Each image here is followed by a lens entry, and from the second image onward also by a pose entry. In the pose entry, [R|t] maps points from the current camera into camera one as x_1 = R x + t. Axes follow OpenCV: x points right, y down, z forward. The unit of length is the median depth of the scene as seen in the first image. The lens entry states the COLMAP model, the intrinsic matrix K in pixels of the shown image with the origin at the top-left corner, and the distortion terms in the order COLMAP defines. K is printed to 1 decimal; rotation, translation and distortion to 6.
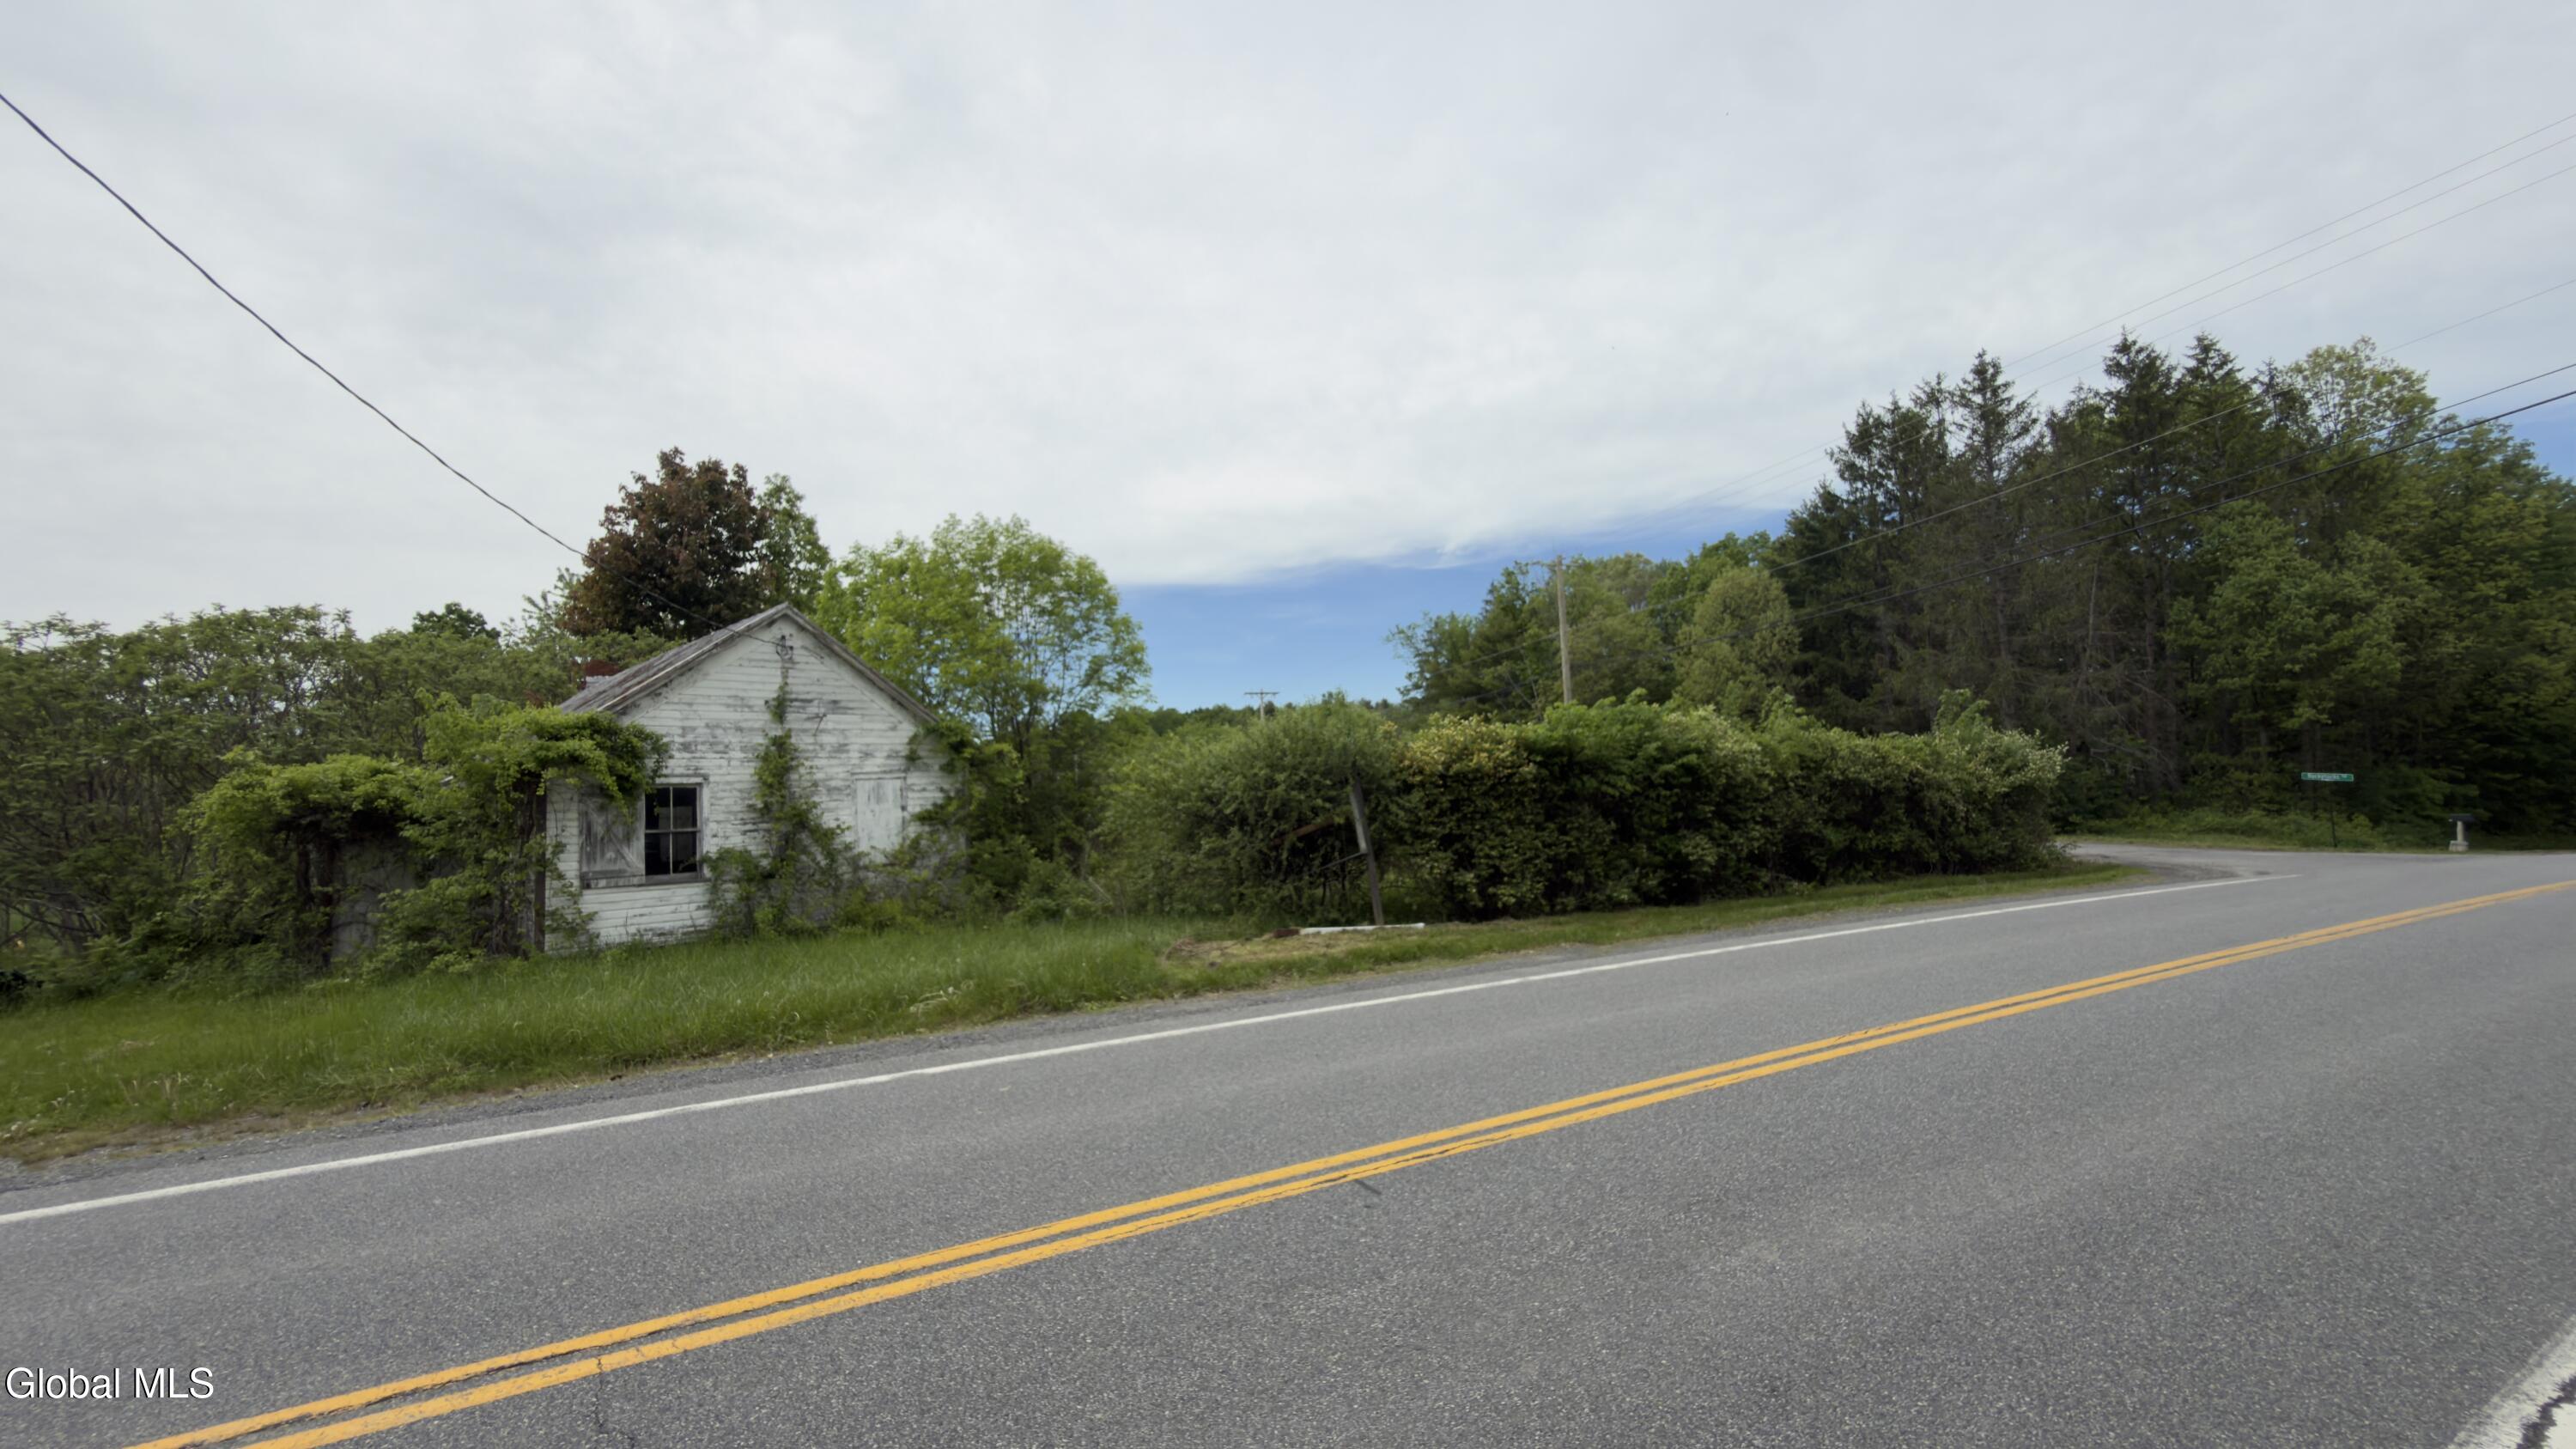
lens RADIAL K [[1024.6, 0, 1288.0], [0, 1024.6, 724.5], [0, 0, 1]] dist [0.001619, -0.000654]
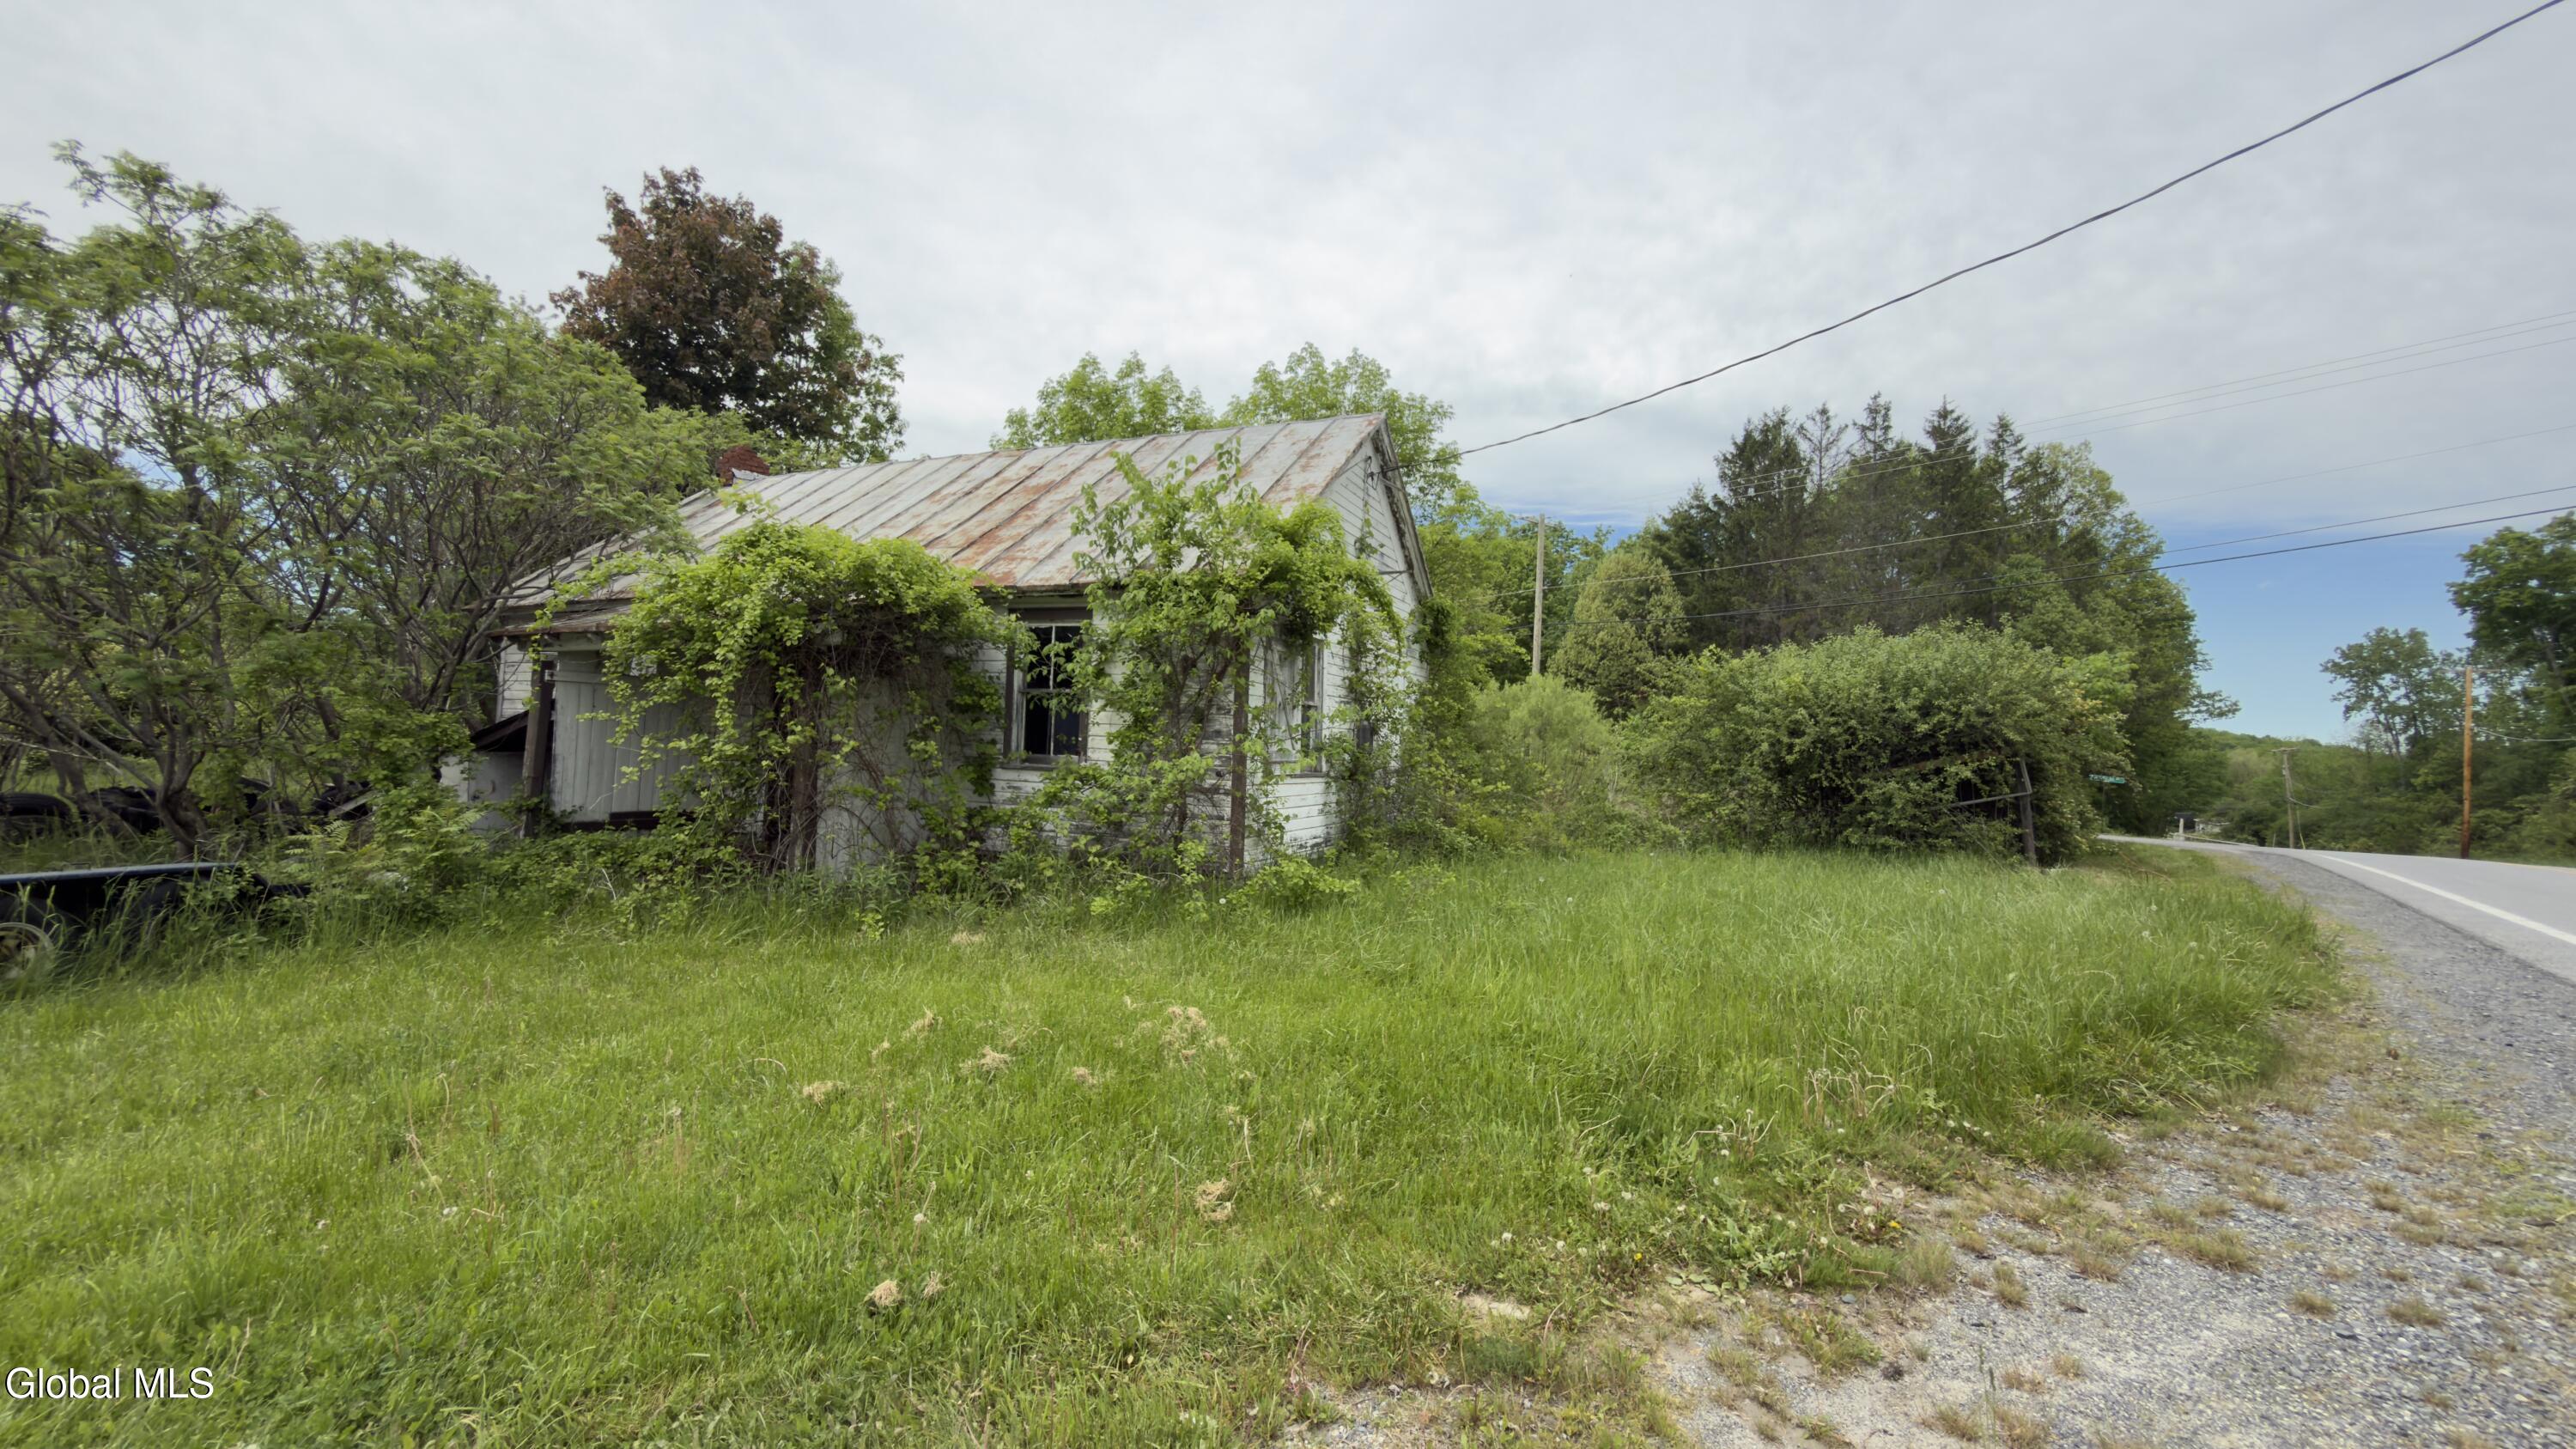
lens RADIAL K [[1024.6, 0, 1288.0], [0, 1024.6, 724.5], [0, 0, 1]] dist [0.001619, -0.000654]
pose [[0.933502, 0.083466, 0.348724, -0.307139], [-0.101598, 0.994244, 0.033997, 0.033899], [-0.343879, -0.067166, 0.936609, 0.118987]]
